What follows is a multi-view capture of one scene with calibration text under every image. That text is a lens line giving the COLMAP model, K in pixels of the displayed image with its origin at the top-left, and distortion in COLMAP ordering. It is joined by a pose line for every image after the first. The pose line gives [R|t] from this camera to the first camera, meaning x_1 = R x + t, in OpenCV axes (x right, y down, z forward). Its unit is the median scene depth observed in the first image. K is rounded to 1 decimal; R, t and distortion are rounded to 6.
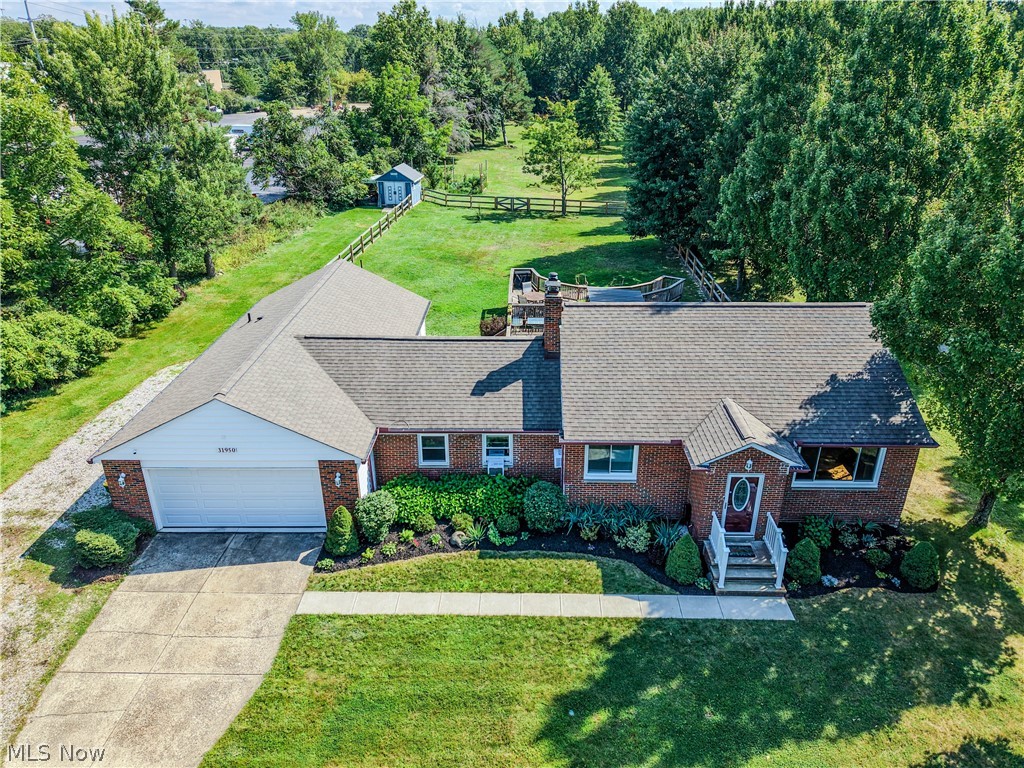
lens RADIAL K [[690.3, 0, 525.5], [0, 690.3, 370.2], [0, 0, 1]] dist [0.013263, -0.010270]
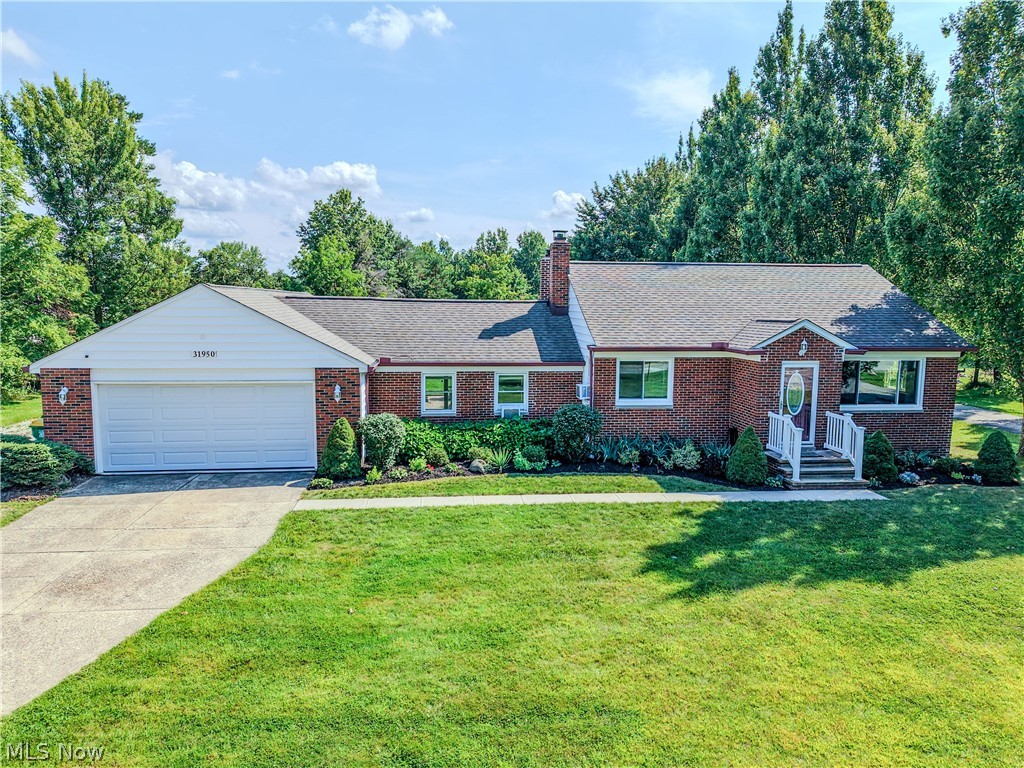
lens RADIAL K [[690.3, 0, 513.4], [0, 690.3, 404.6], [0, 0, 1]] dist [0.013263, -0.010270]
pose [[0.992693, -0.013209, 0.119939, -0.159838], [0.048035, 0.955093, -0.292386, 0.430331], [-0.110691, 0.296011, 0.948749, 0.180824]]
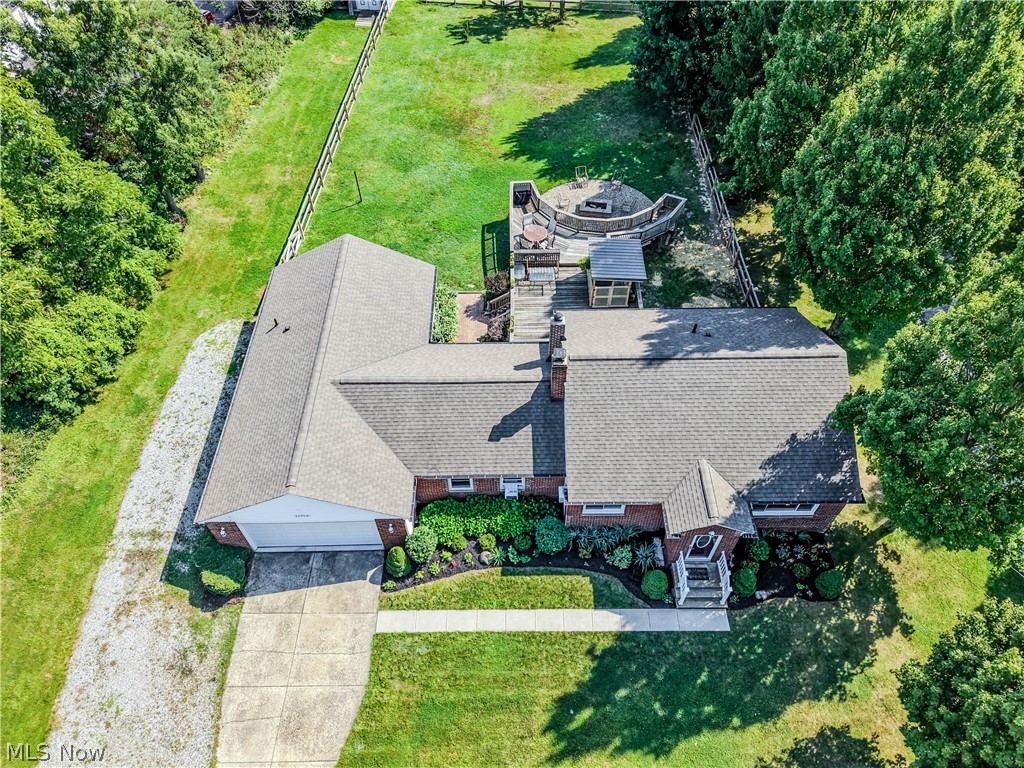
lens RADIAL K [[690.3, 0, 513.4], [0, 690.3, 401.1], [0, 0, 1]] dist [0.013263, -0.010270]
pose [[0.999885, -0.015185, -0.000384, -0.040188], [0.013586, 0.882723, 0.469698, -0.650997], [-0.006794, -0.469649, 0.882827, -0.021828]]
